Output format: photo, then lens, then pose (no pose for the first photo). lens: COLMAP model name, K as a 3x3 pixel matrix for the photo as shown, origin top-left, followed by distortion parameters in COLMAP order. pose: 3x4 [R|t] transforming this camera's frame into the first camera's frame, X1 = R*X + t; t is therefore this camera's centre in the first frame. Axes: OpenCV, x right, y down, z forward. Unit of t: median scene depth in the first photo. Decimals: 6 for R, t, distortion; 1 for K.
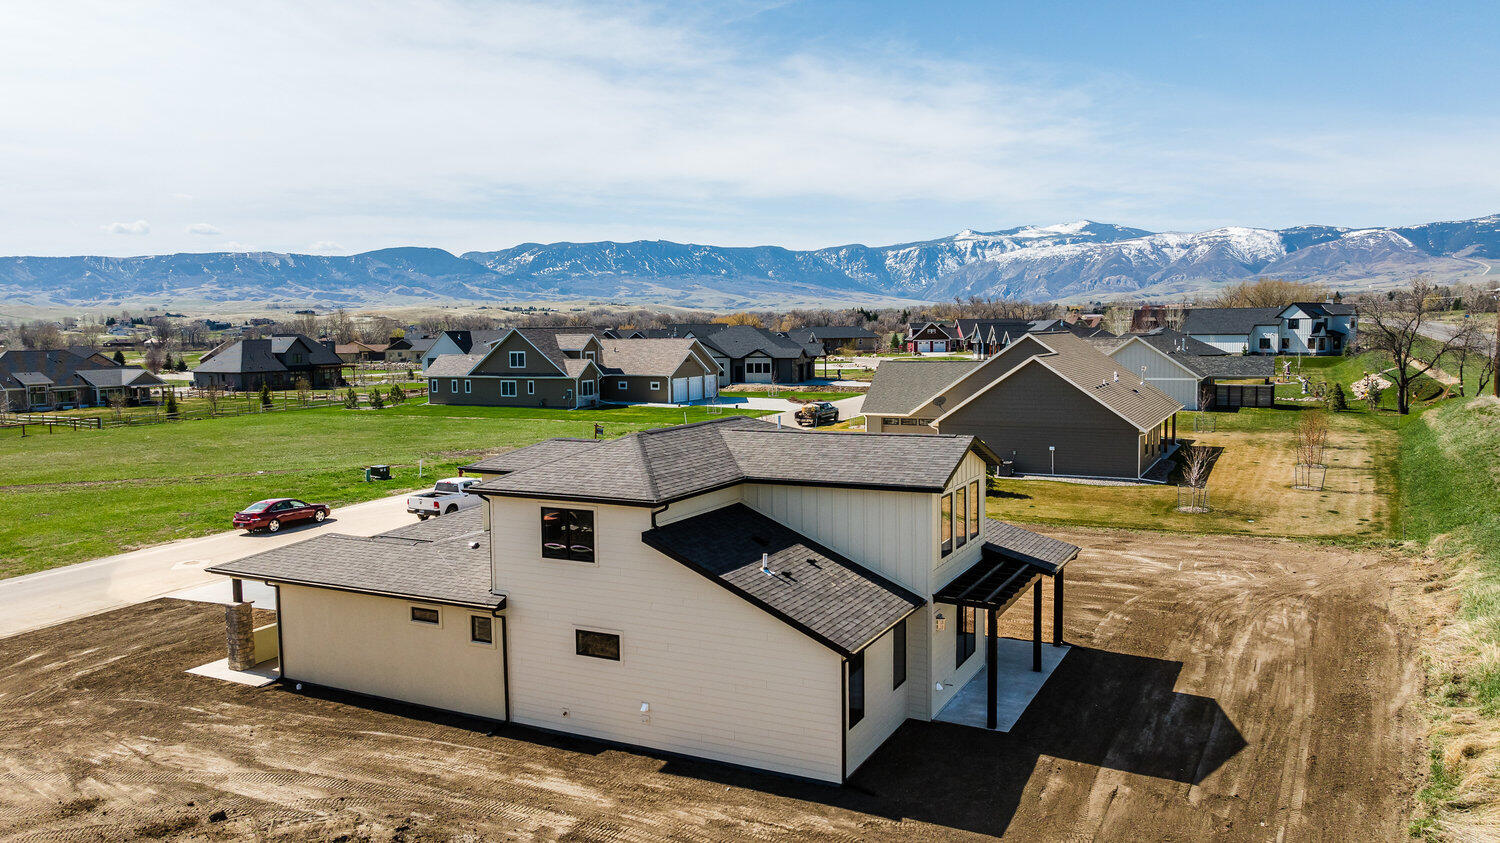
lens RADIAL K [[1100.7, 0, 750.0], [0, 1100.7, 421.5], [0, 0, 1]] dist [-0.019405, 0.003633]
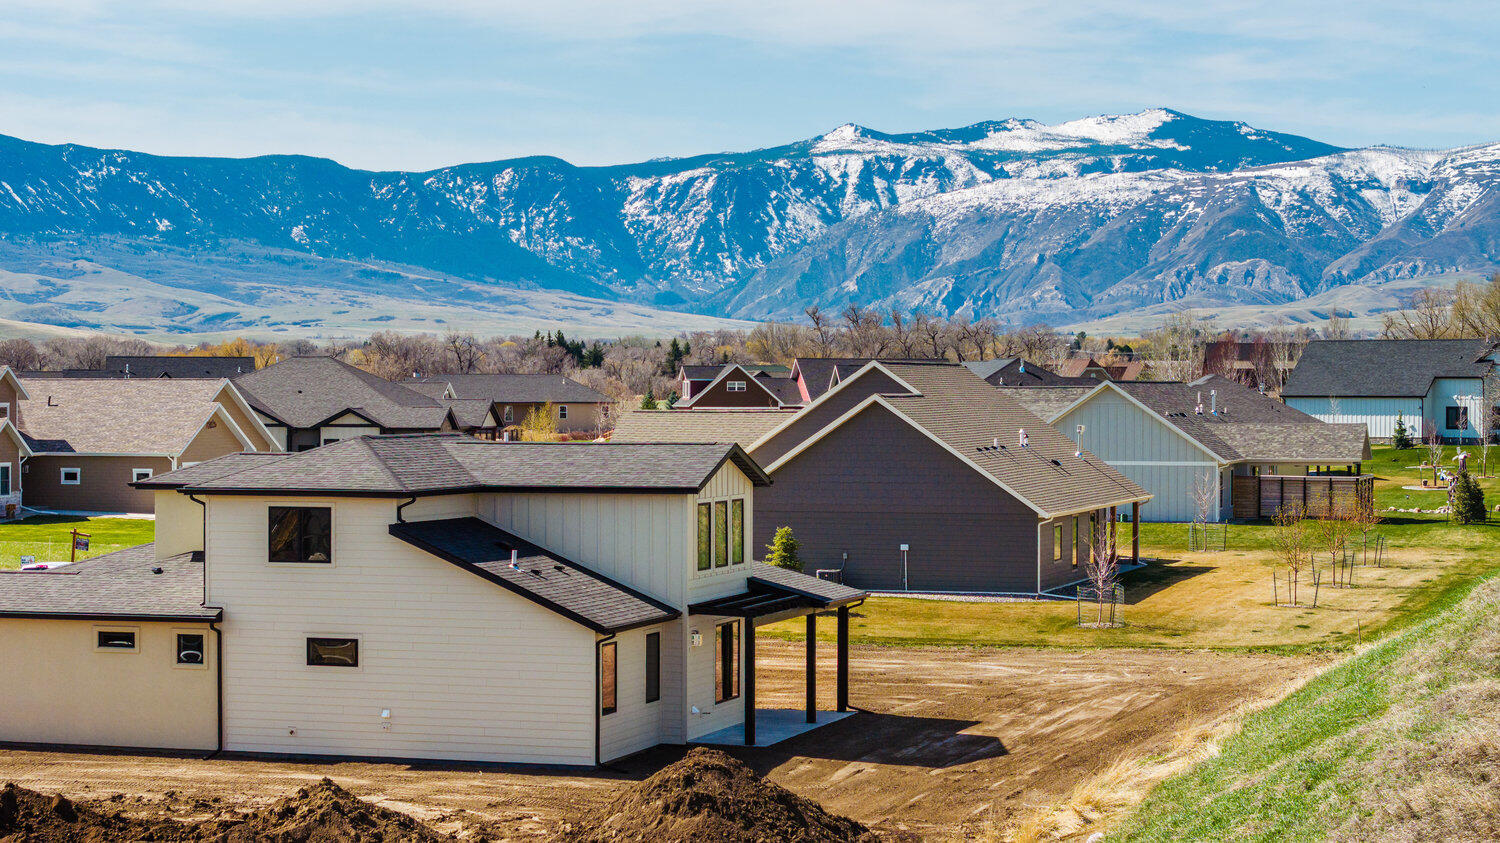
lens RADIAL K [[3123.9, 0, 750.0], [0, 3123.9, 421.5], [0, 0, 1]] dist [-0.082397, -0.101080]
pose [[0.986622, 0.013439, 0.162468, -0.169880], [-0.001250, 0.997191, -0.074894, 0.157950], [-0.163018, 0.073689, 0.983867, -1.288772]]
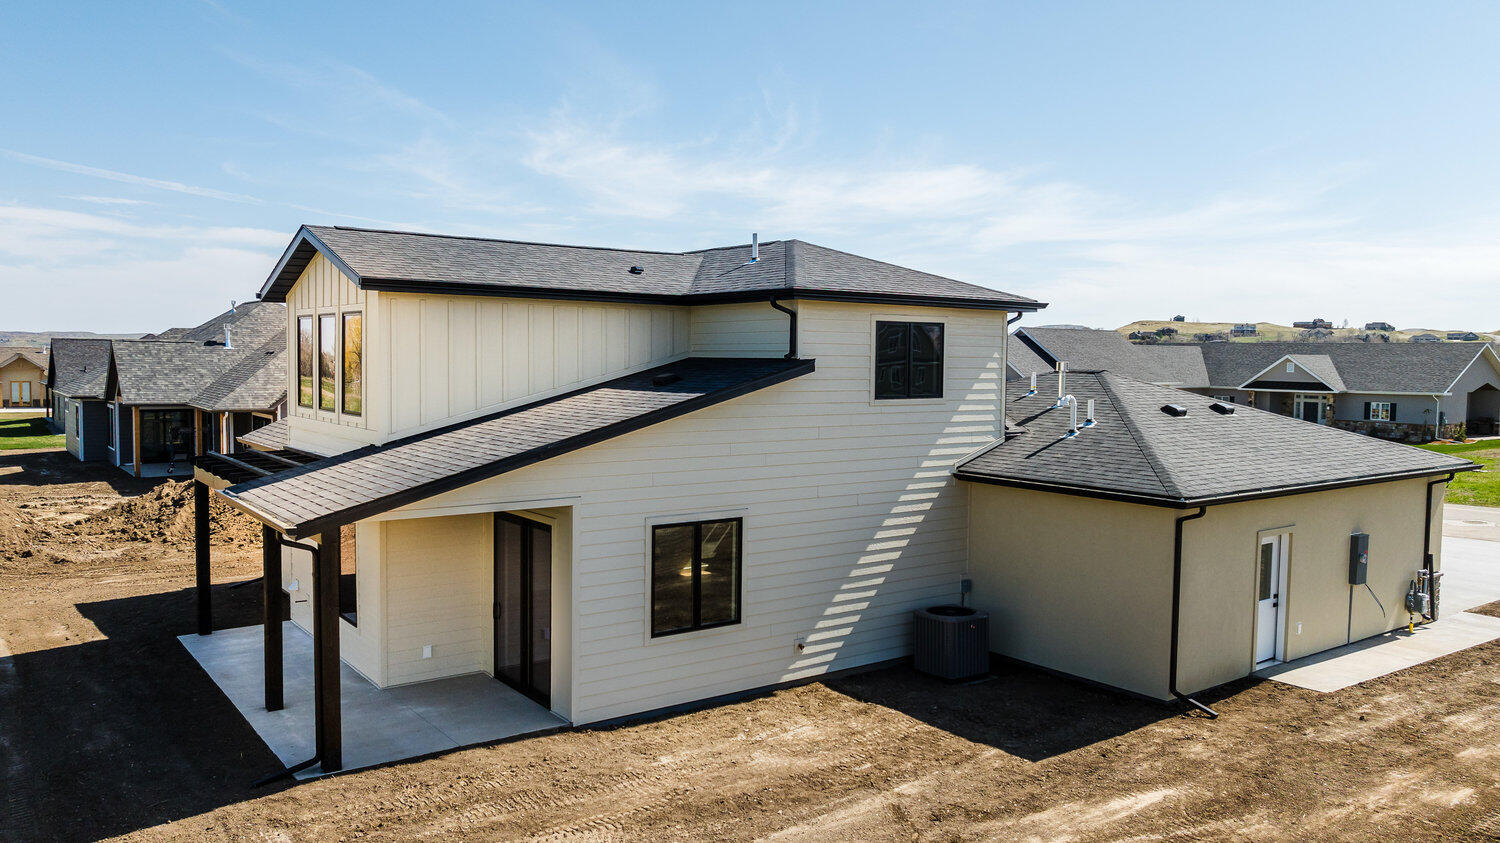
lens RADIAL K [[1100.7, 0, 750.0], [0, 1100.7, 421.5], [0, 0, 1]] dist [-0.019405, 0.003633]
pose [[-0.449061, 0.059309, -0.891531, 0.533895], [-0.081468, 0.990920, 0.106957, 0.030671], [0.889779, 0.120661, -0.440151, 1.252890]]
